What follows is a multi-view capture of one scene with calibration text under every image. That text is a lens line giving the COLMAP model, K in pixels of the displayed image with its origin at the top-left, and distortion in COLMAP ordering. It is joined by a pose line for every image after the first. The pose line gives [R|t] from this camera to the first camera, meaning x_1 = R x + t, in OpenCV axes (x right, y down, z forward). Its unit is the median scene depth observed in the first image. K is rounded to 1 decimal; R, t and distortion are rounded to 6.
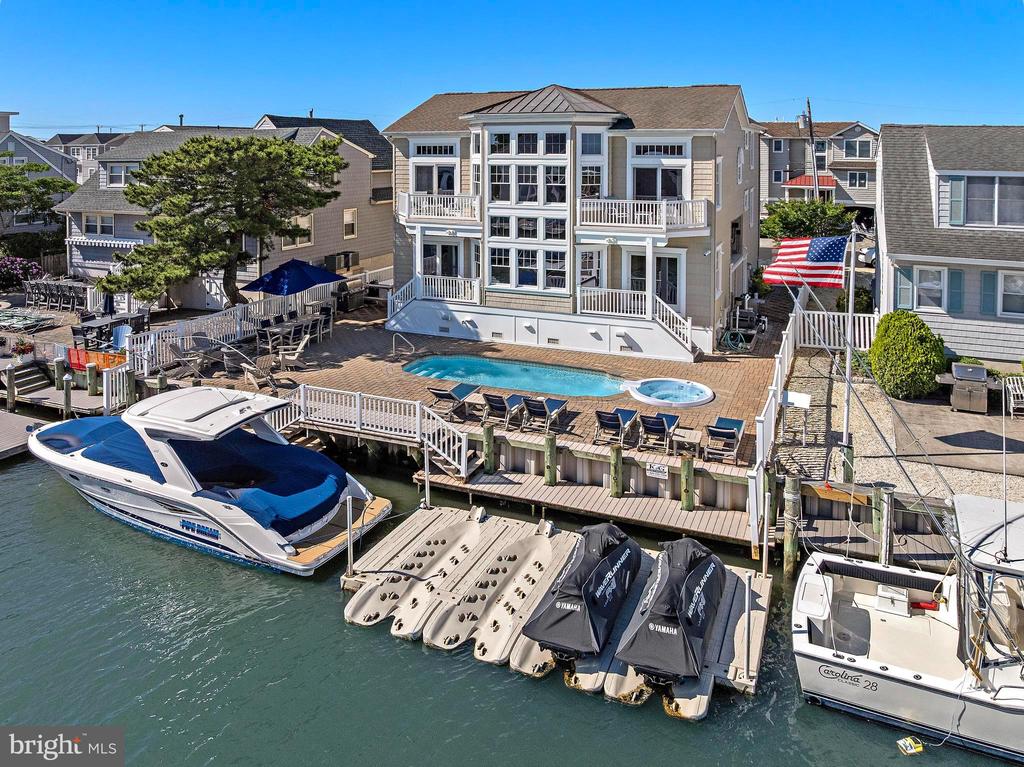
lens RADIAL K [[795.9, 0, 401.4], [0, 795.9, 383.4], [0, 0, 1]] dist [-0.031348, -0.006441]
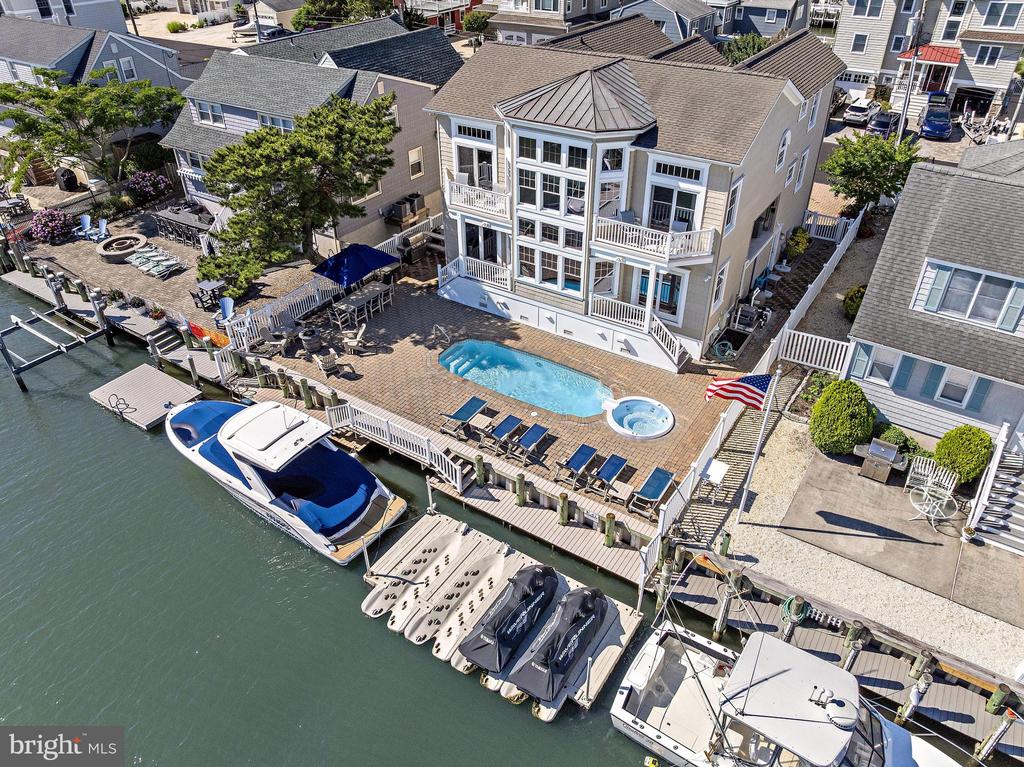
lens RADIAL K [[726.2, 0, 512.0], [0, 726.2, 383.5], [0, 0, 1]] dist [-0.036521, 0.002567]
pose [[0.987351, 0.067140, -0.143632, 0.268925], [0.022376, 0.837840, 0.545457, -0.578357], [0.156963, -0.541771, 0.825740, 0.061378]]
